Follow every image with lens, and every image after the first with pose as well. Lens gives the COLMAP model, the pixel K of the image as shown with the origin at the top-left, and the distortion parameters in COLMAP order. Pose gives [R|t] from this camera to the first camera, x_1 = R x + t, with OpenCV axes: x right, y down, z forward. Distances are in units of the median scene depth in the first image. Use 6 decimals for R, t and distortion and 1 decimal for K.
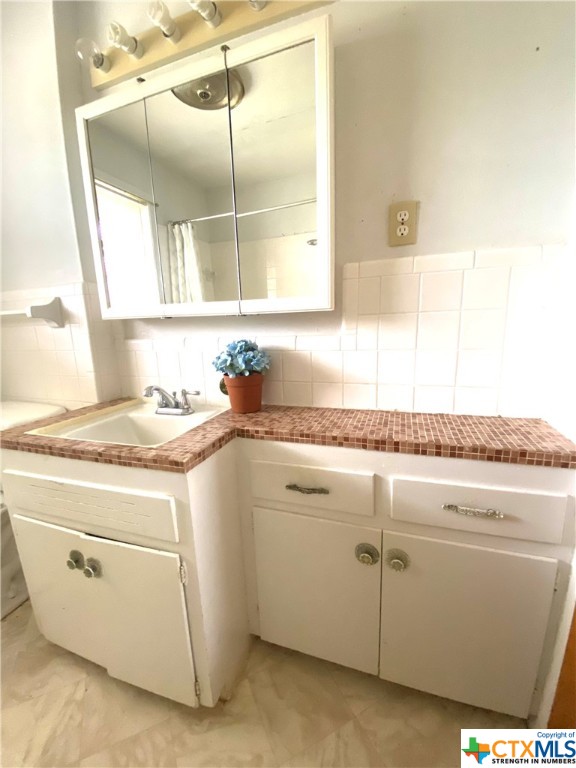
lens RADIAL K [[311.2, 0, 288.0], [0, 311.2, 384.0], [0, 0, 1]] dist [-0.011502, -0.000548]
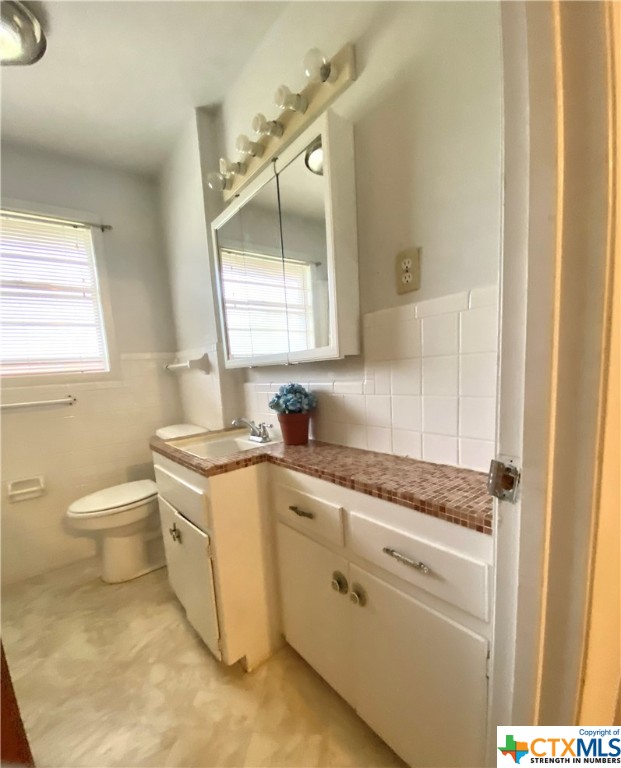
lens RADIAL K [[338.7, 0, 310.2], [0, 338.7, 412.6], [0, 0, 1]] dist [0.000152, -0.000861]
pose [[0.845748, 0.047616, -0.531454, 0.734711], [-0.065596, 0.997734, -0.014996, -0.019865], [0.529536, 0.047544, 0.846954, -0.086742]]
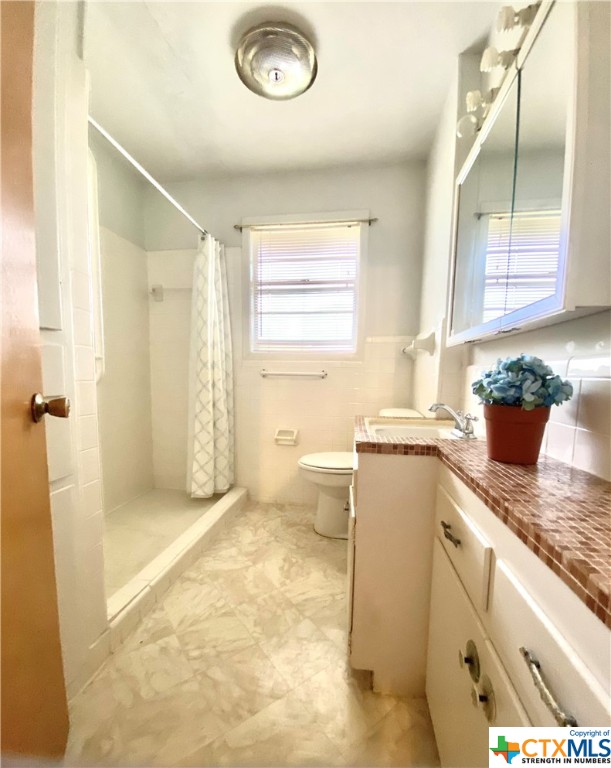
lens RADIAL K [[330.3, 0, 305.2], [0, 330.3, 405.8], [0, 0, 1]] dist [0.047729, -0.034771]
pose [[0.187878, 0.131614, -0.973334, 0.798482], [-0.207055, 0.974018, 0.091740, 0.003389], [0.960120, 0.184298, 0.210248, 0.360838]]
